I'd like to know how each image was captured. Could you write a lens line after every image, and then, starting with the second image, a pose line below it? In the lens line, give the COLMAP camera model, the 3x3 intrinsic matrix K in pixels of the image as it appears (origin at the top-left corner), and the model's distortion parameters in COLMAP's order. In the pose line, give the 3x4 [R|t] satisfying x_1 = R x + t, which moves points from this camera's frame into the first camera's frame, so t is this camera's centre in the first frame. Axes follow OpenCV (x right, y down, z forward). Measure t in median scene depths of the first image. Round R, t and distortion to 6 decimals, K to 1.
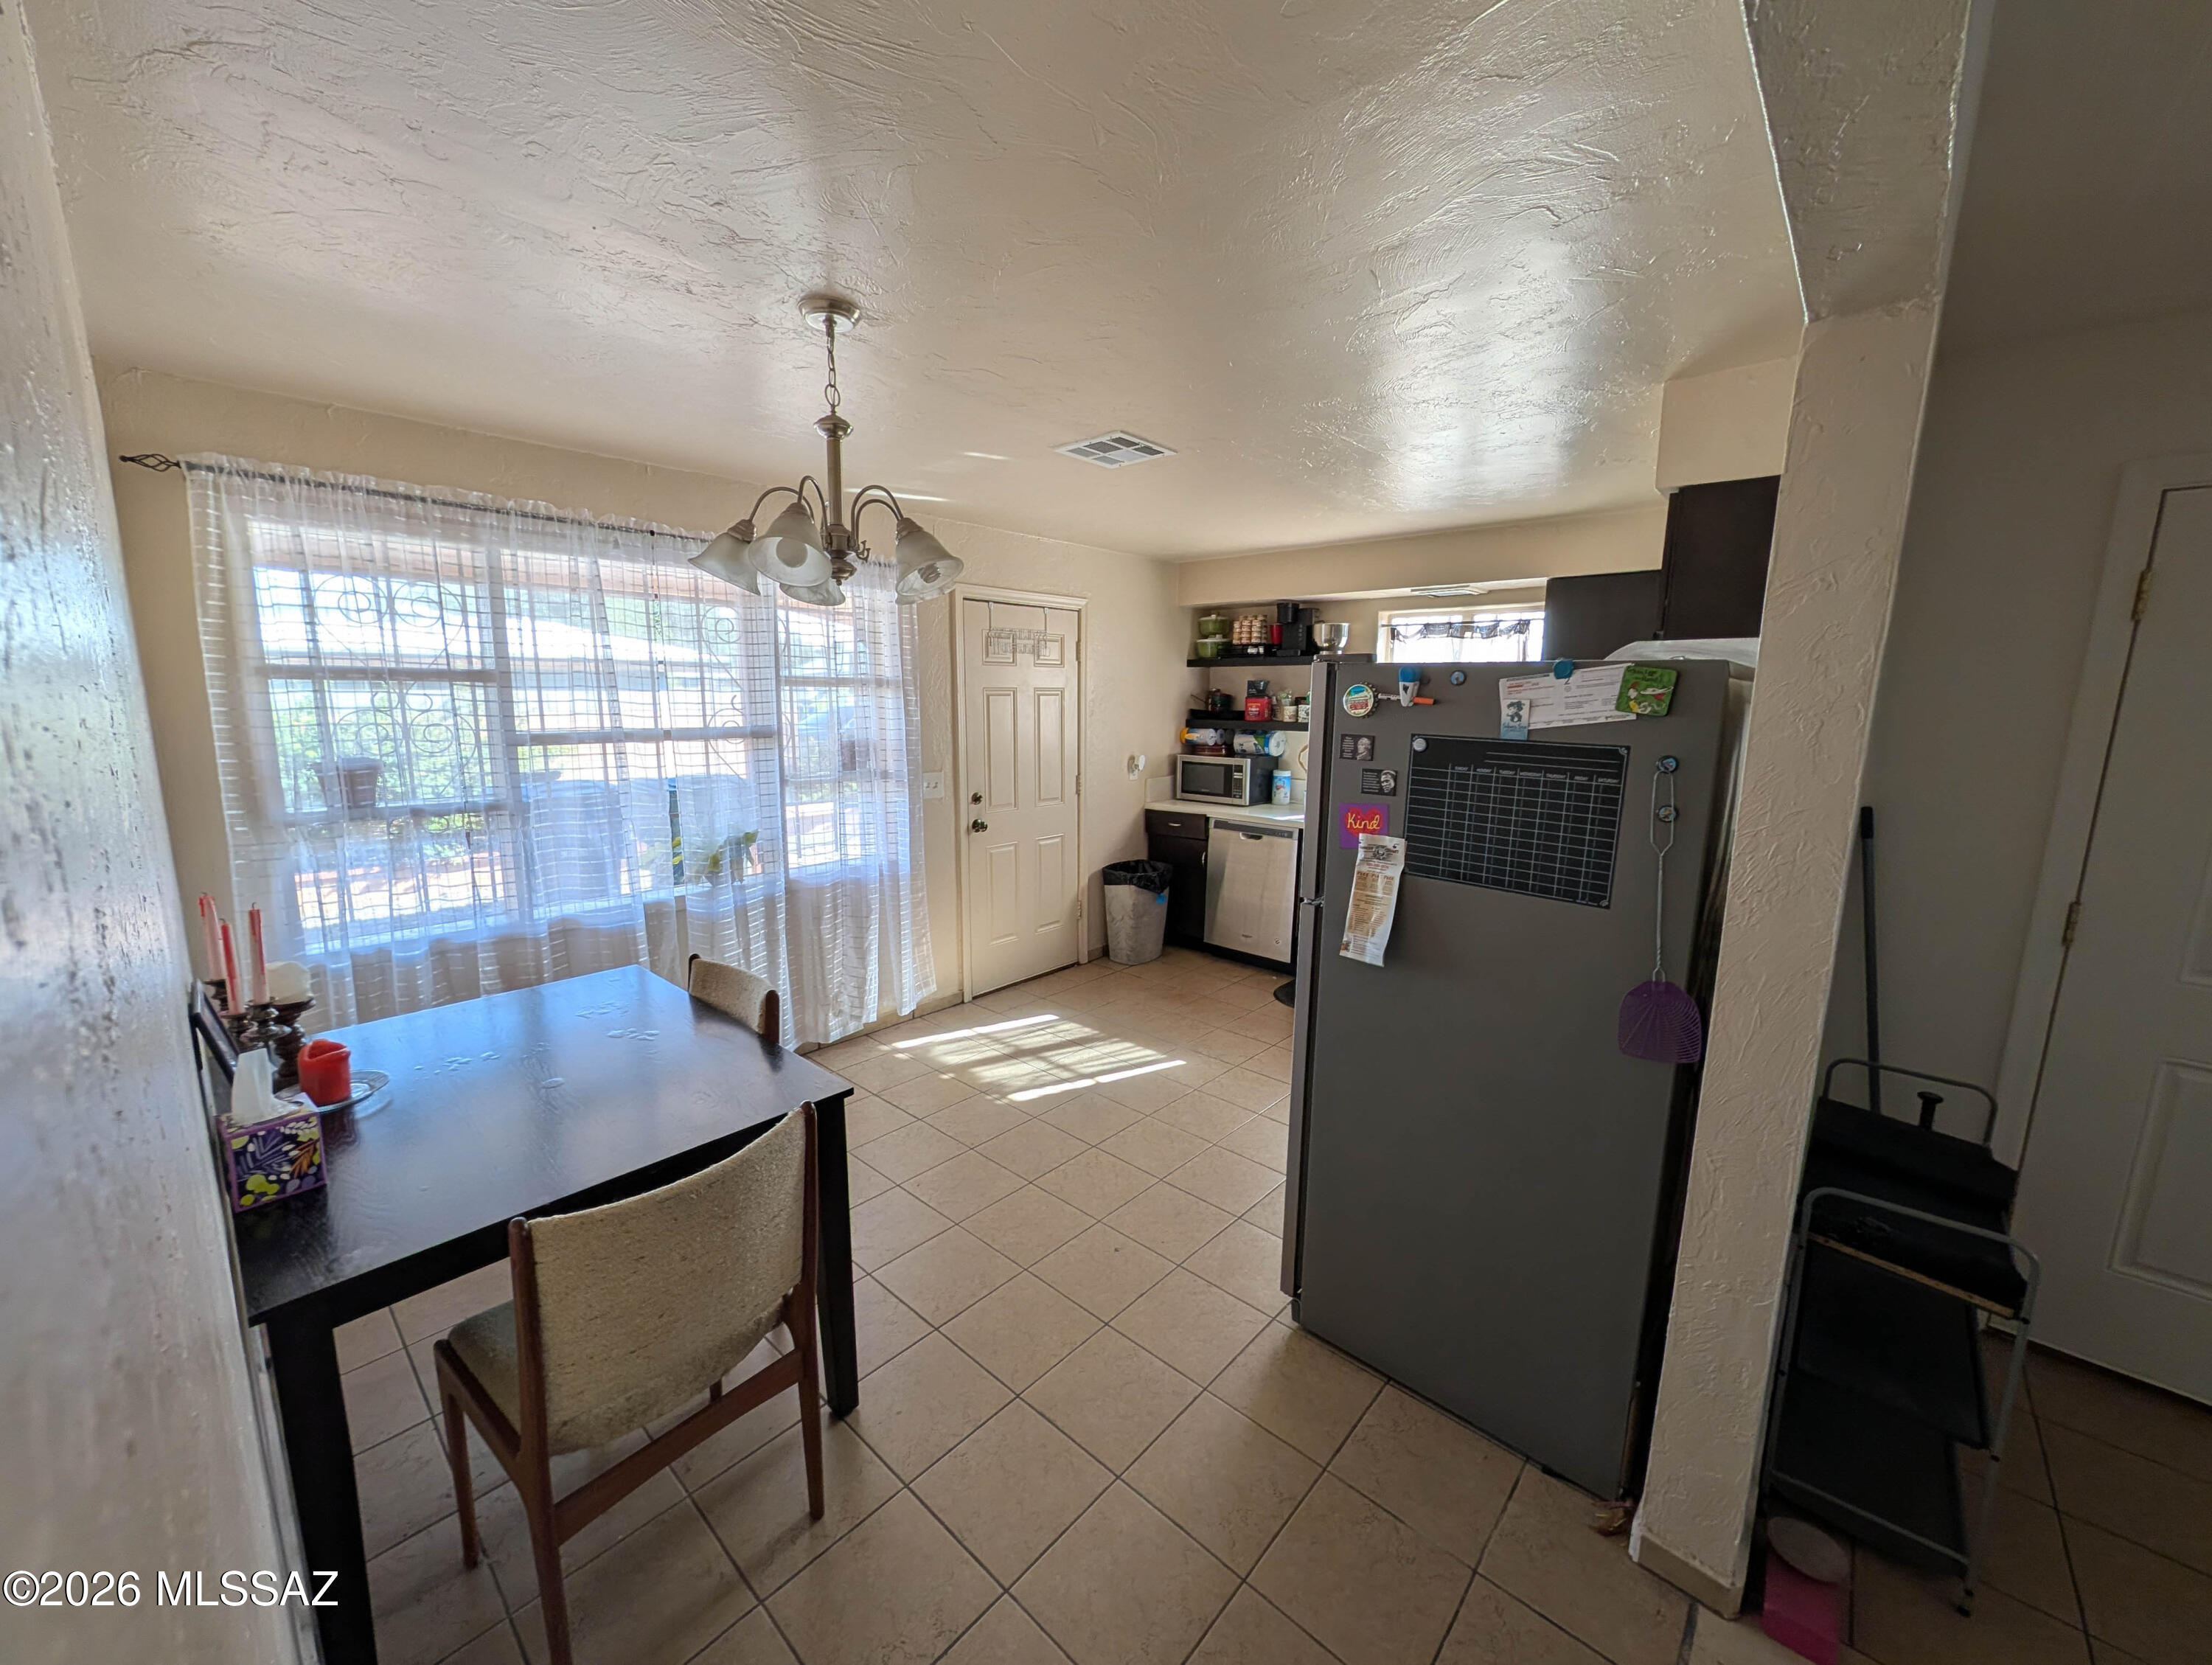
lens RADIAL K [[849.8, 0, 1102.4], [0, 849.8, 842.7], [0, 0, 1]] dist [-0.004004, -0.000104]
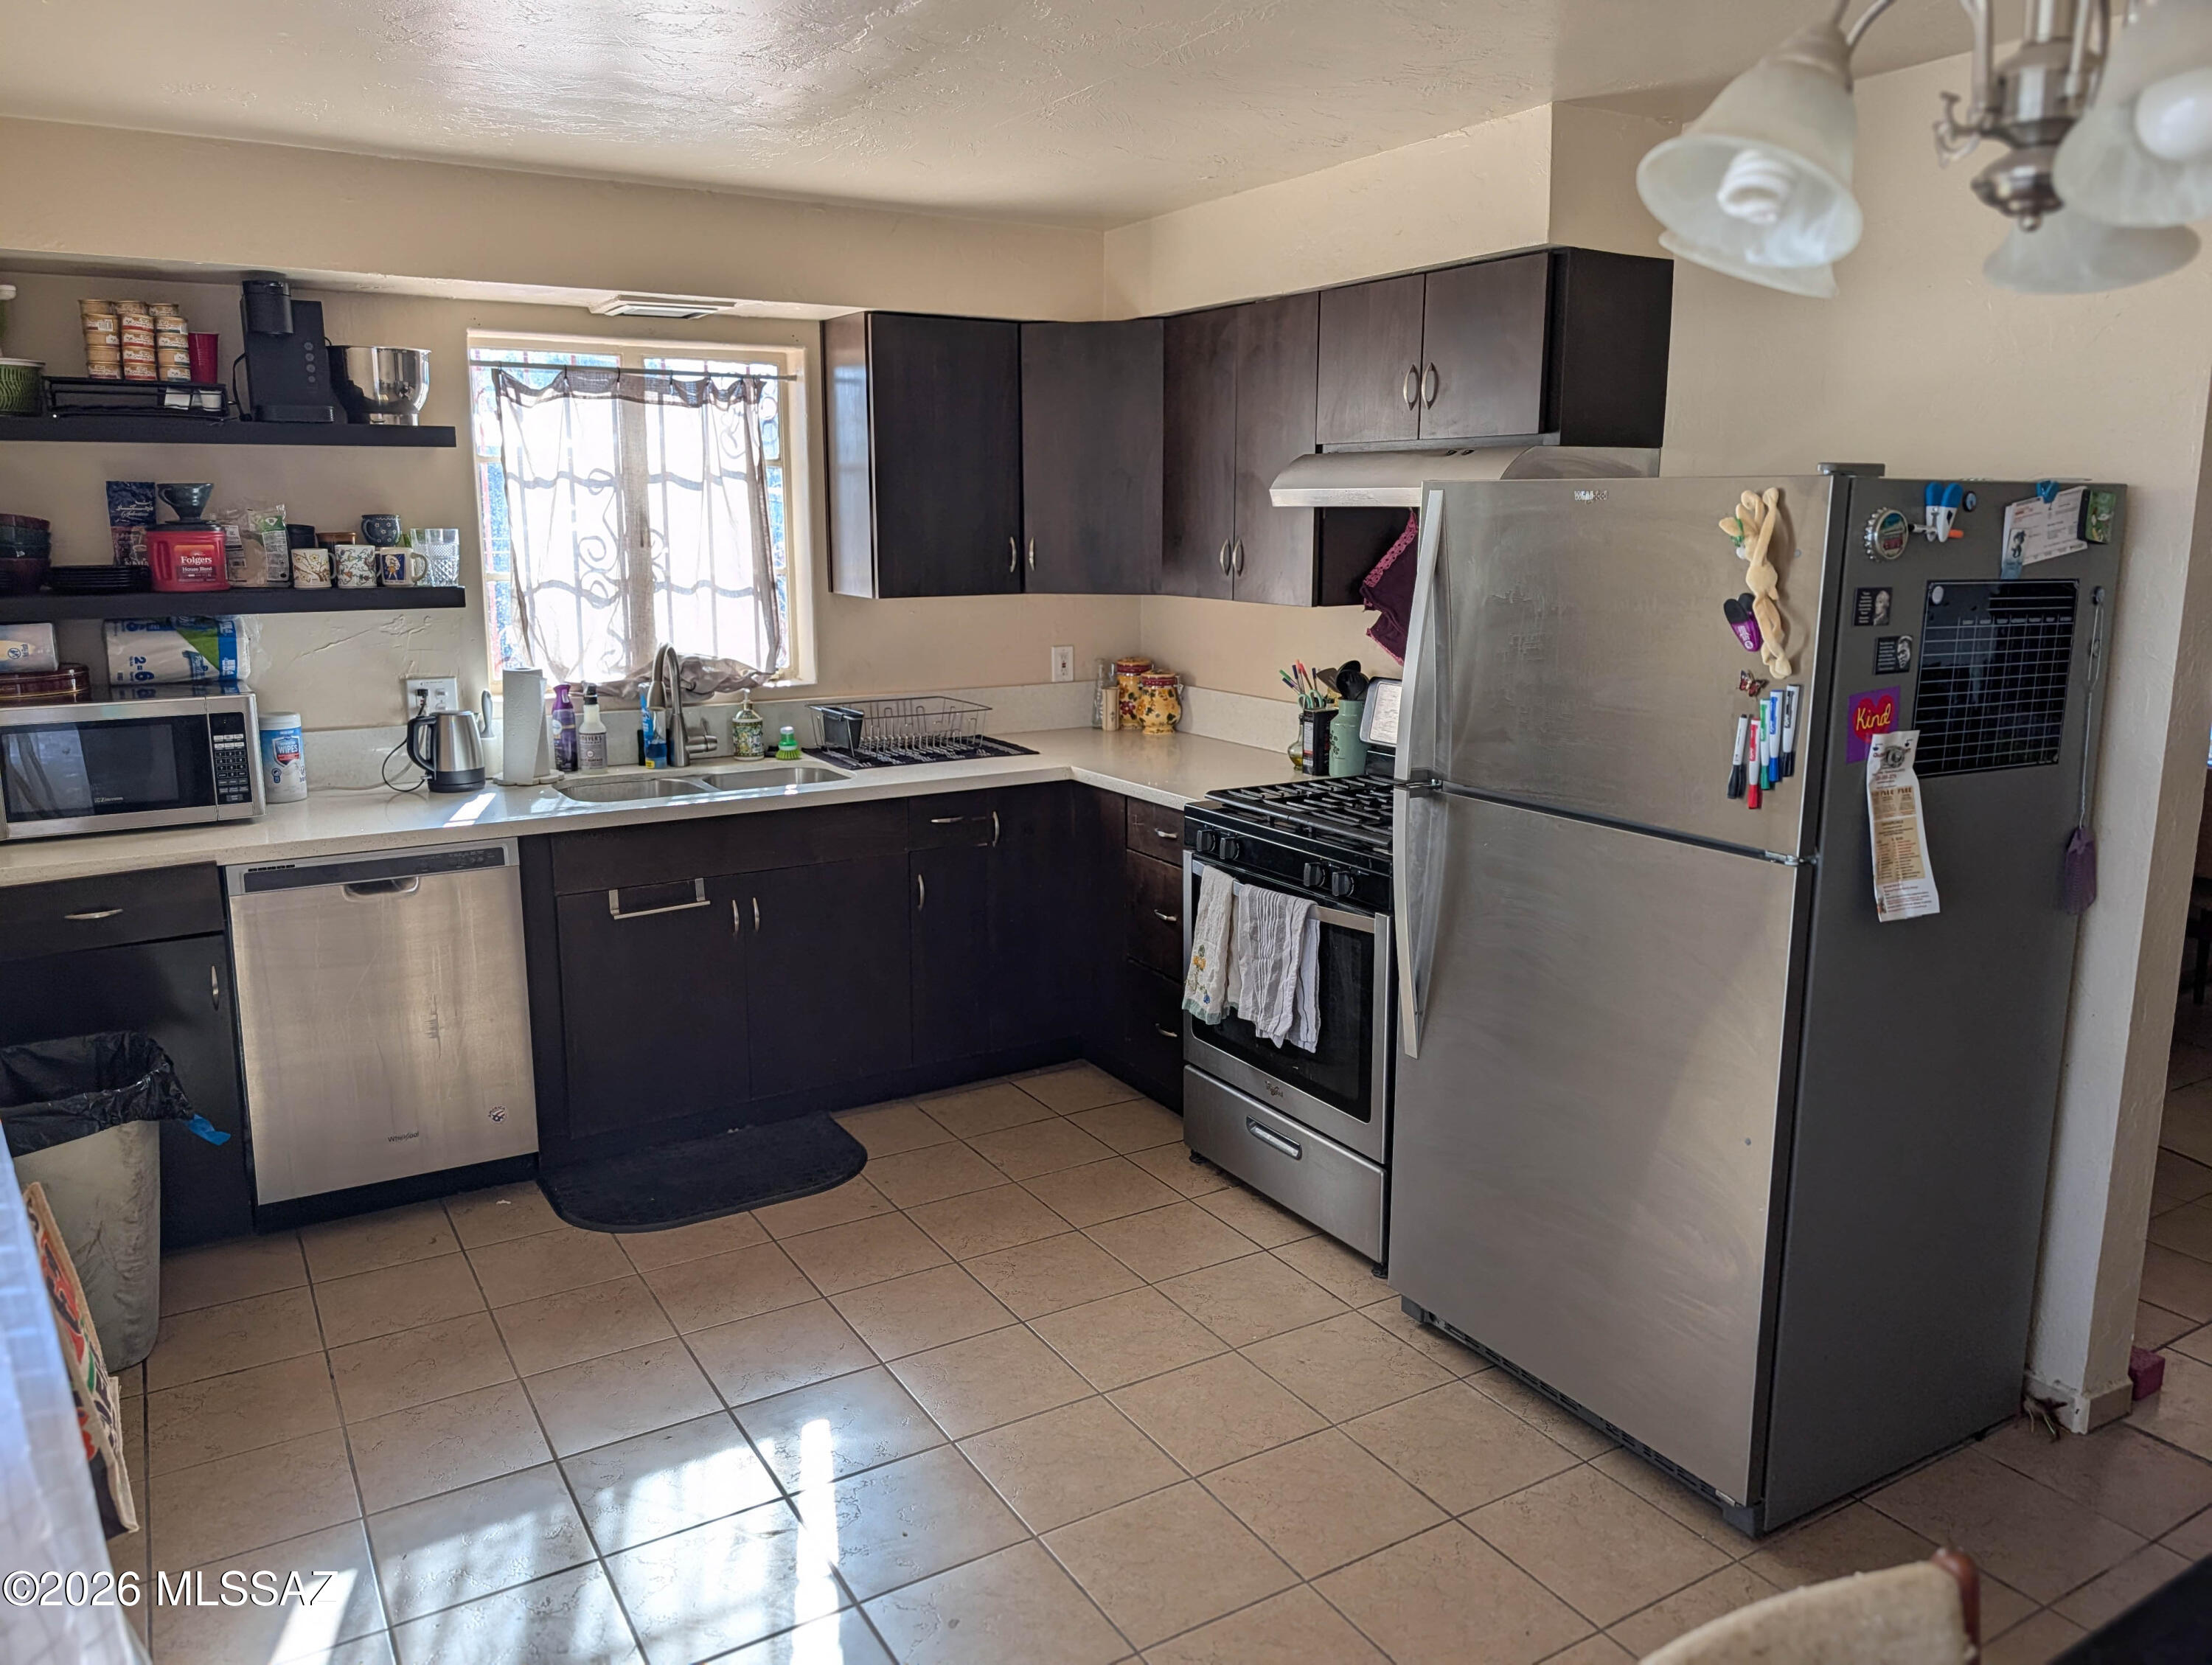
lens RADIAL K [[1582.2, 0, 1103.2], [0, 1582.2, 811.0], [0, 0, 1]] dist [0.008501, 0.001967]
pose [[0.294087, -0.188503, 0.937006, -0.442647], [0.169028, 0.975163, 0.143128, -0.098272], [-0.940714, 0.116288, 0.318645, 0.498291]]
